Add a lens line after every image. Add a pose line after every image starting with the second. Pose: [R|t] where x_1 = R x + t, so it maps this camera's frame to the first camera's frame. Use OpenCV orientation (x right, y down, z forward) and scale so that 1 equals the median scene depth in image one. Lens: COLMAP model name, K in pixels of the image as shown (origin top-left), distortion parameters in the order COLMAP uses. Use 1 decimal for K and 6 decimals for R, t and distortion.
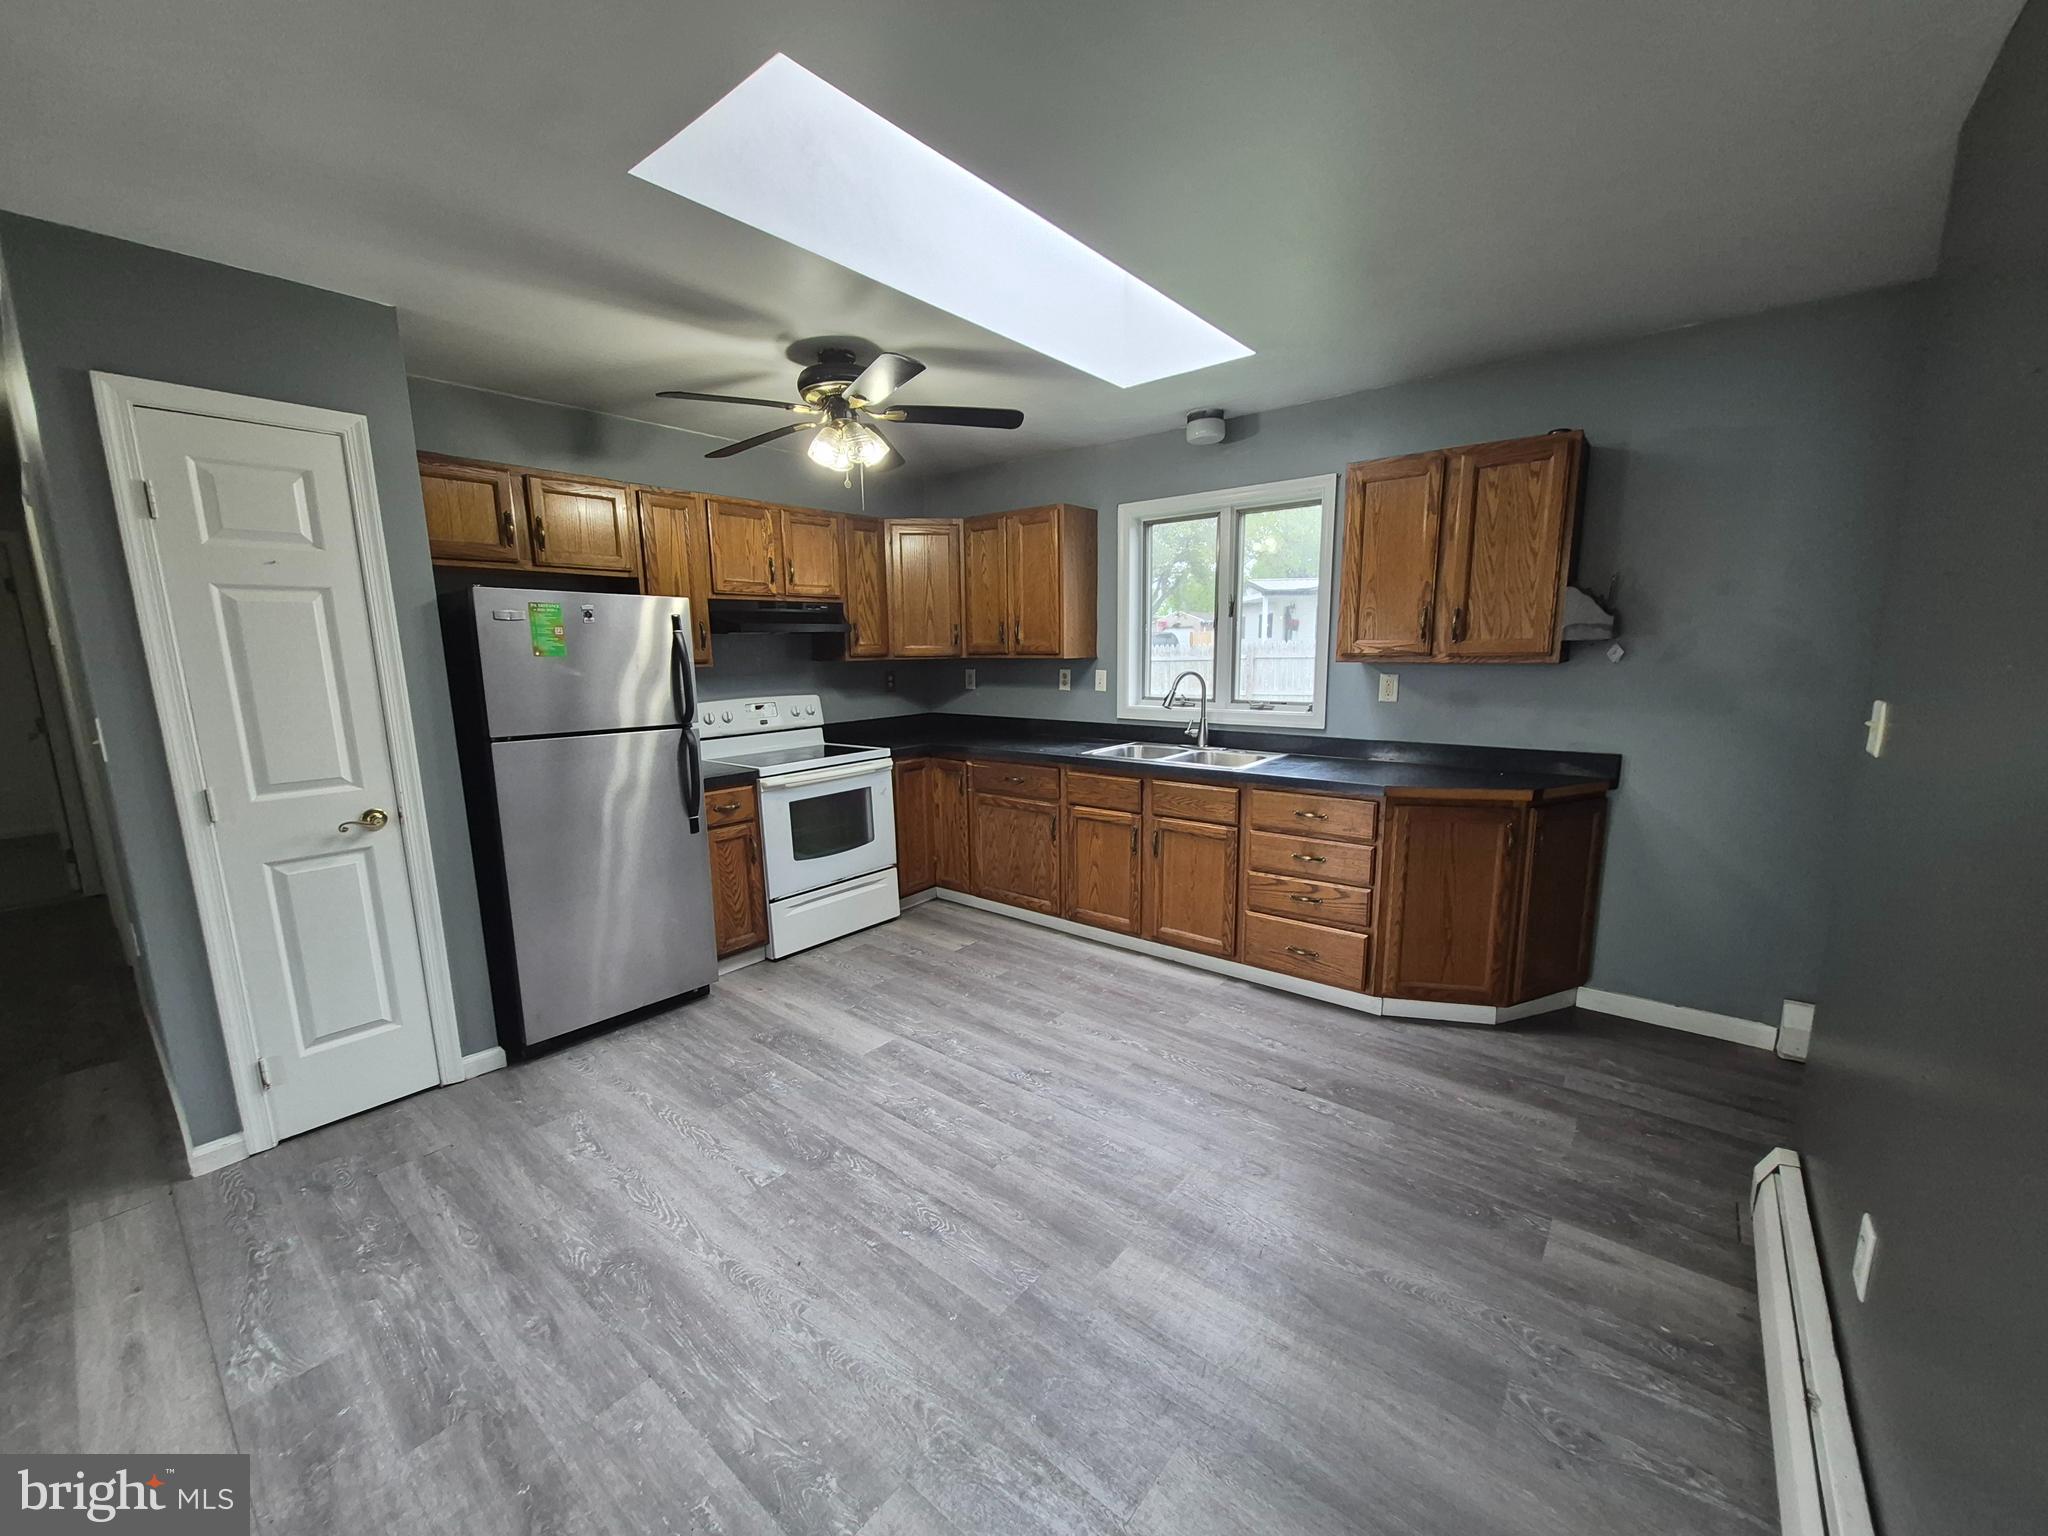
lens RADIAL K [[810.3, 0, 1028.8], [0, 810.3, 794.9], [0, 0, 1]] dist [-0.002459, -0.000105]
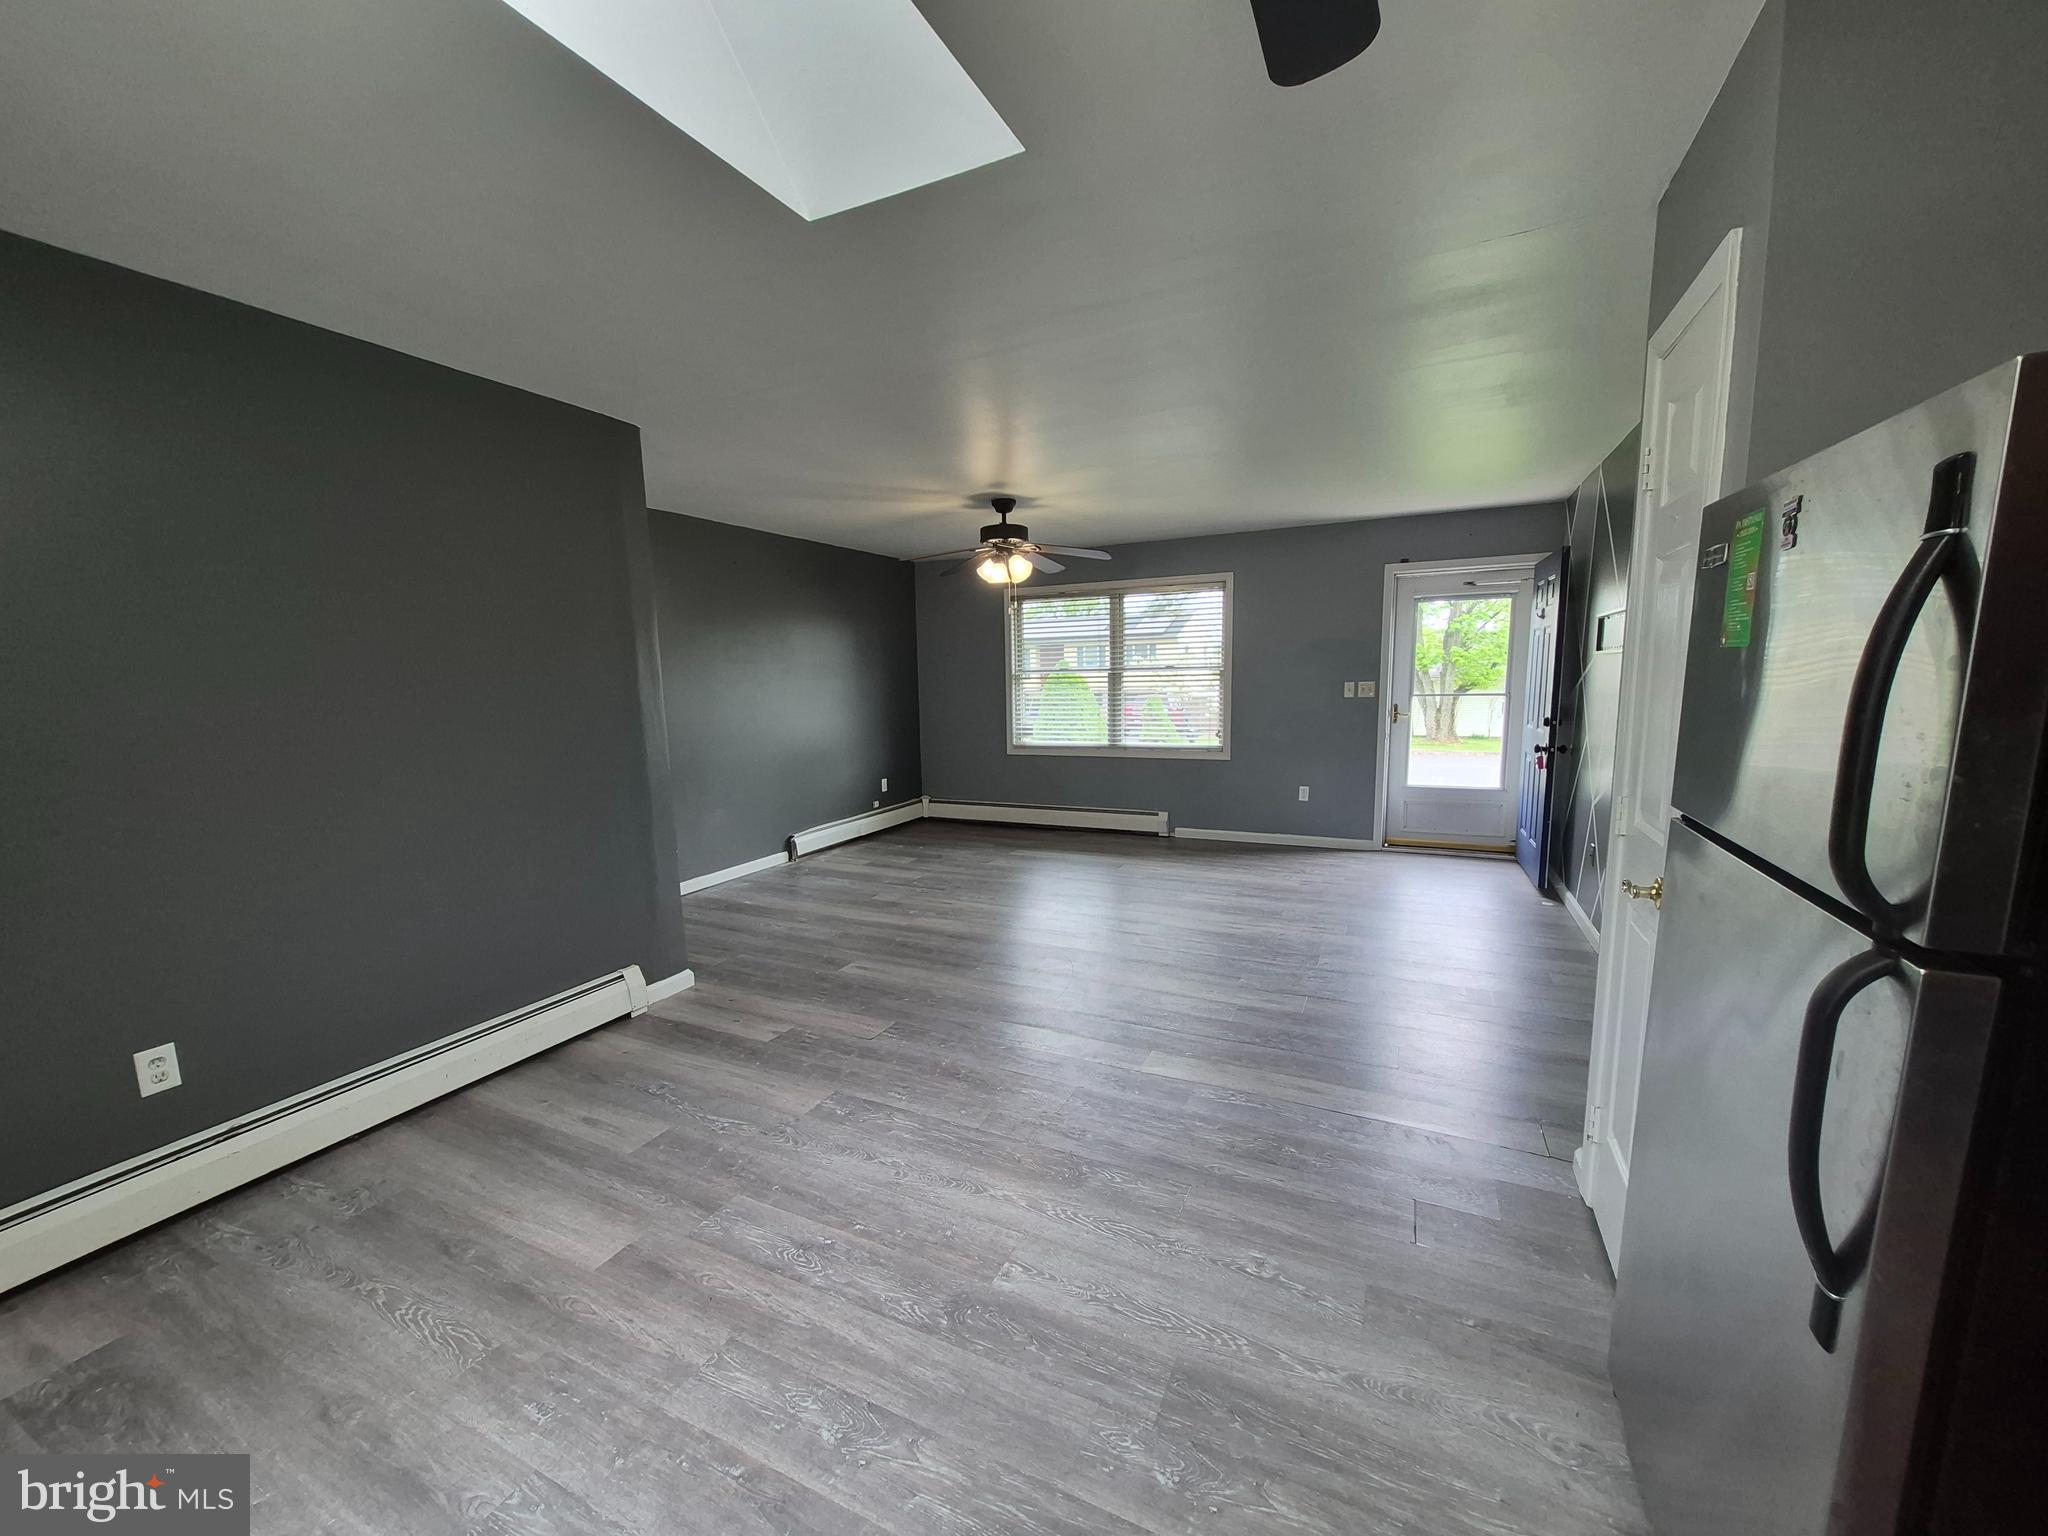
lens RADIAL K [[810.3, 0, 1028.8], [0, 810.3, 794.9], [0, 0, 1]] dist [-0.002459, -0.000105]
pose [[-0.970628, 0.065957, -0.231368, -0.119537], [-0.012742, 0.946244, 0.323203, -0.192290], [0.240248, 0.316658, -0.917610, 1.093856]]
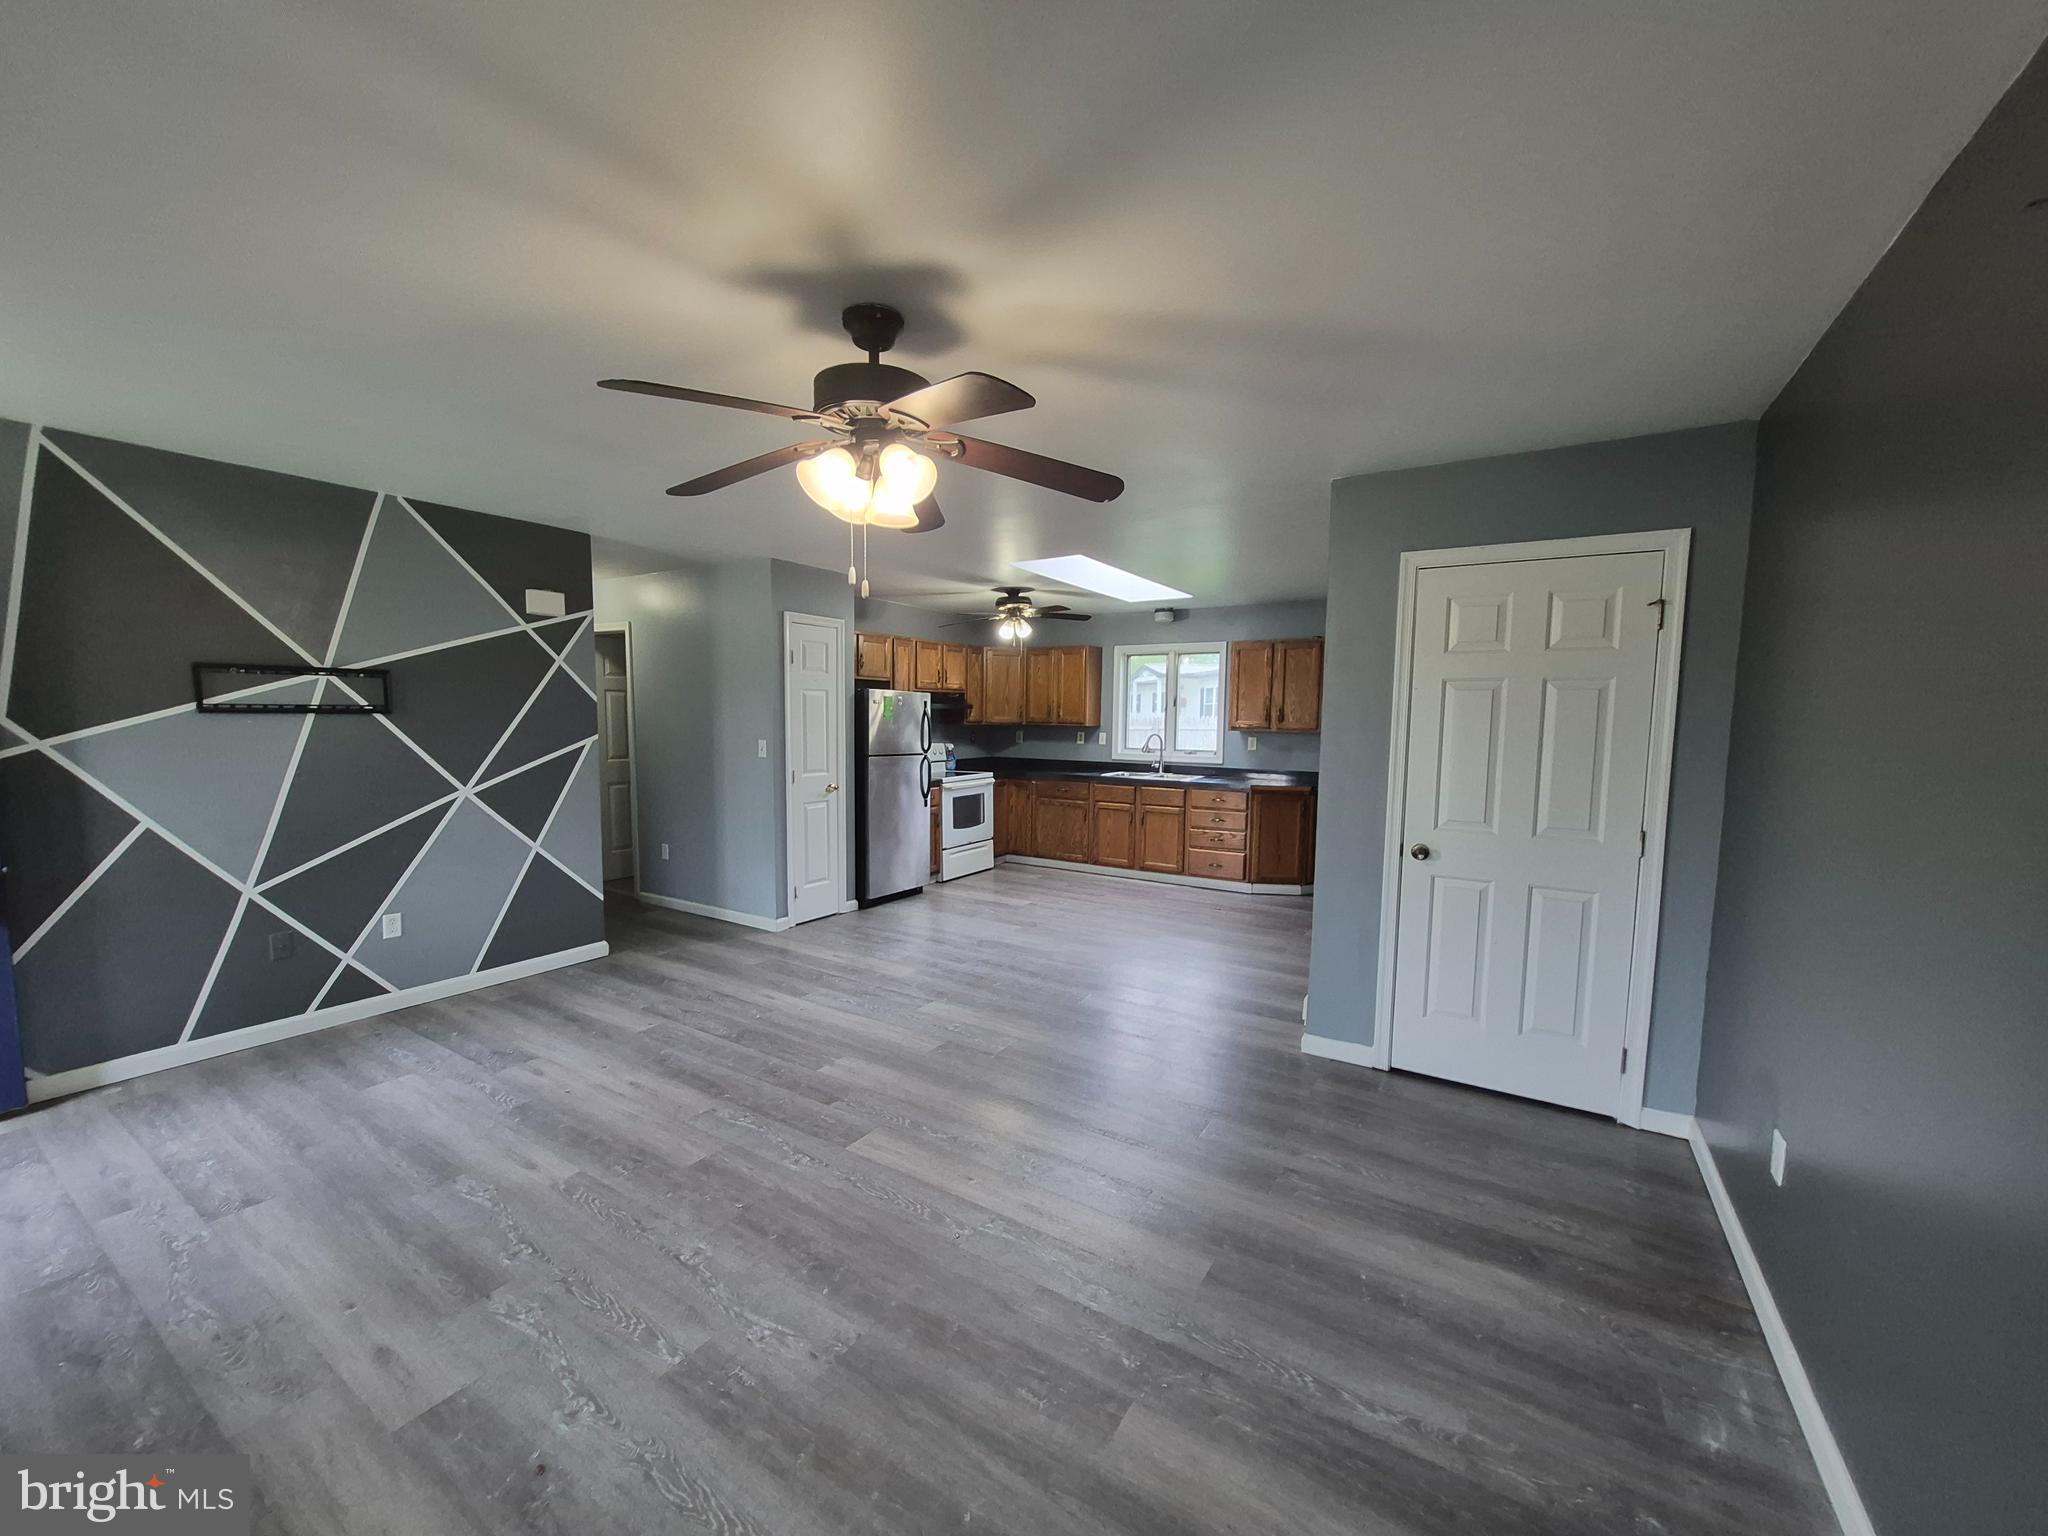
lens RADIAL K [[810.3, 0, 1028.8], [0, 810.3, 794.9], [0, 0, 1]] dist [-0.002459, -0.000105]
pose [[0.991495, 0.012698, 0.129527, -0.409510], [-0.002042, 0.996625, -0.082067, 0.177933], [-0.130132, 0.081104, 0.988174, -1.011891]]
